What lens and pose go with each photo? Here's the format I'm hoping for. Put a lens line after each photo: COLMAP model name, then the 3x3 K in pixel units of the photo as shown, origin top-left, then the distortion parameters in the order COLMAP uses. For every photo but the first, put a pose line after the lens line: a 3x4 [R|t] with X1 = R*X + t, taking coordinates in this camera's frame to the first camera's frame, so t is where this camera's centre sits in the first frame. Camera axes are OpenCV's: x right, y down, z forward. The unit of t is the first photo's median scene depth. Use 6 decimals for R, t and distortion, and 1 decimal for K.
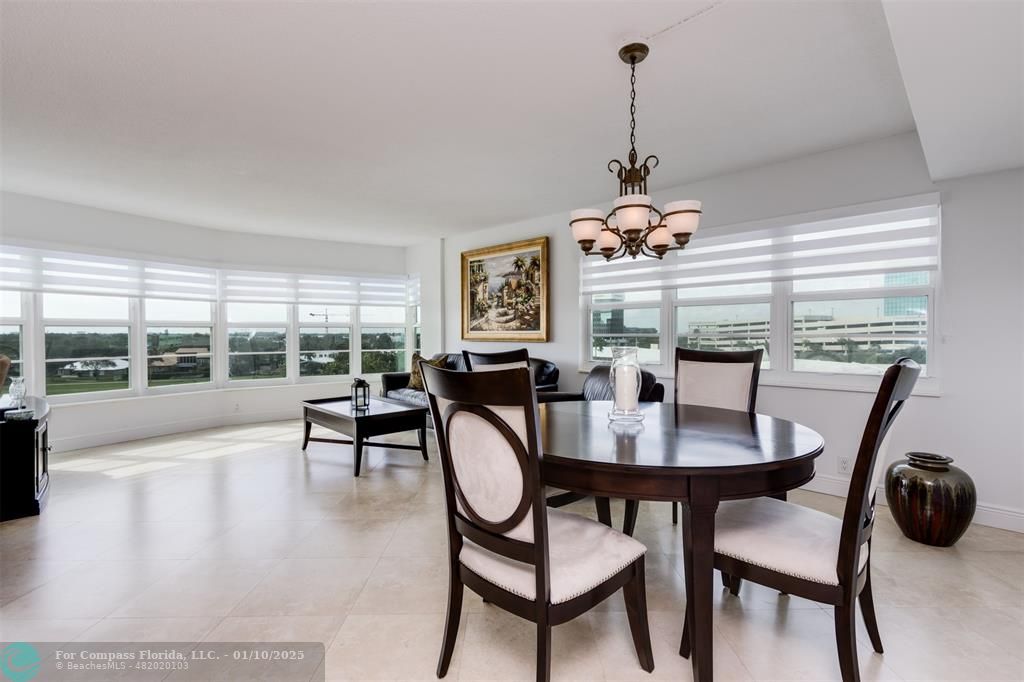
lens RADIAL K [[467.8, 0, 517.3], [0, 467.8, 341.2], [0, 0, 1]] dist [0.003606, -0.001355]
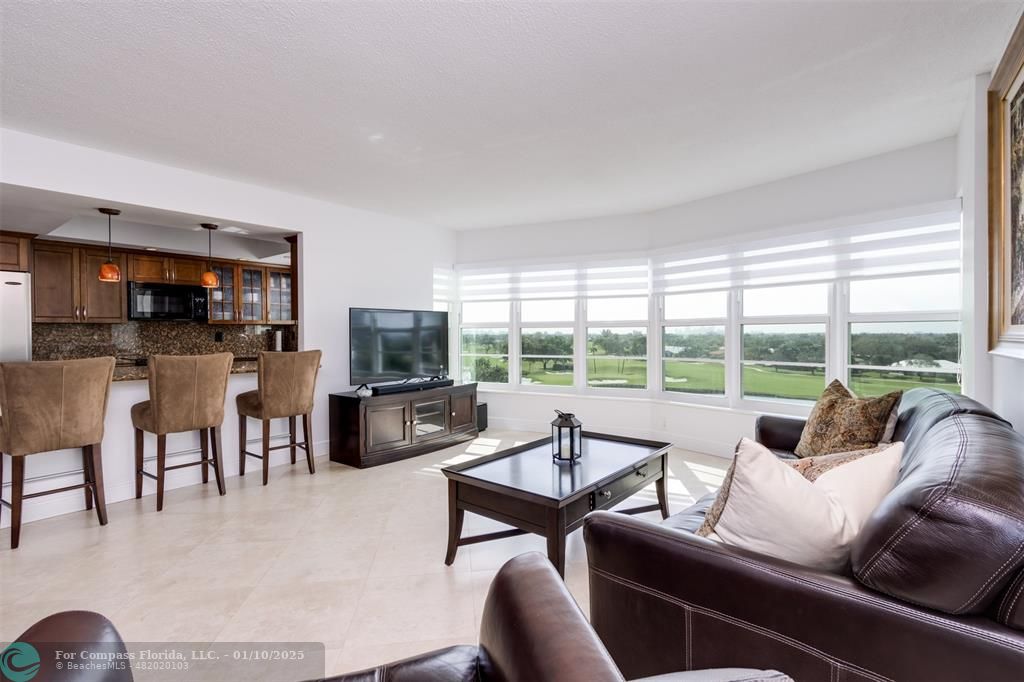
lens RADIAL K [[467.8, 0, 515.4], [0, 467.8, 337.6], [0, 0, 1]] dist [0.003606, -0.001355]
pose [[0.110990, 0.007999, -0.993789, 0.189088], [-0.014632, 0.999872, 0.006414, -0.011693], [0.993714, 0.013829, 0.111093, 0.698065]]
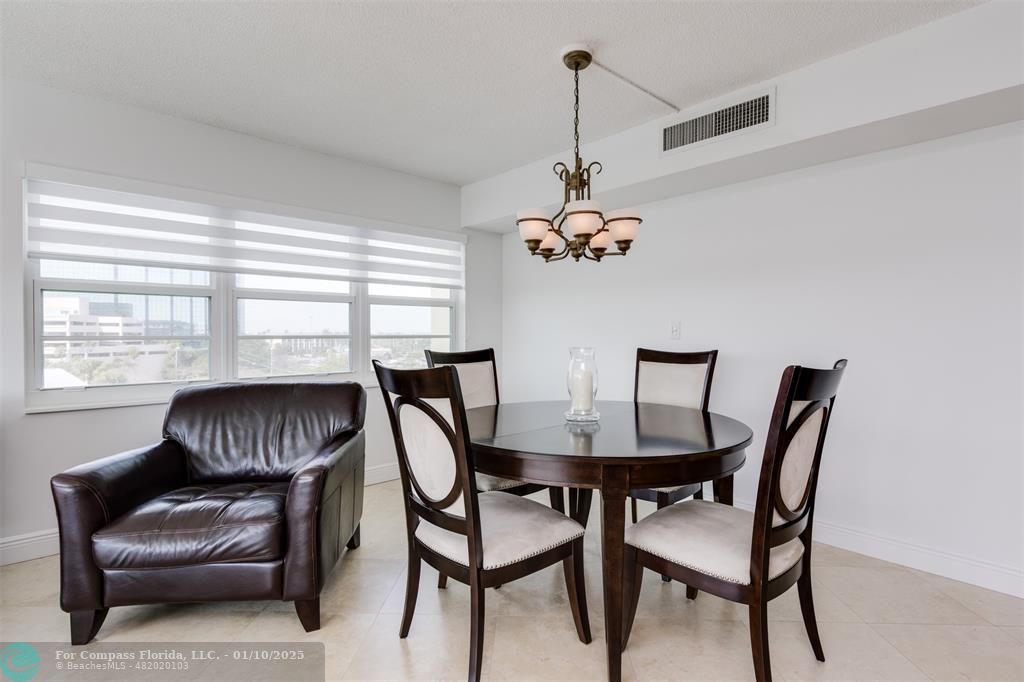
lens RADIAL K [[501.9, 0, 517.1], [0, 501.9, 340.2], [0, 0, 1]] dist [0.001530, -0.003330]
pose [[0.062996, -0.012146, 0.997940, -0.318880], [0.014892, 0.999826, 0.011228, -0.008000], [-0.997903, 0.014154, 0.063165, 0.402542]]
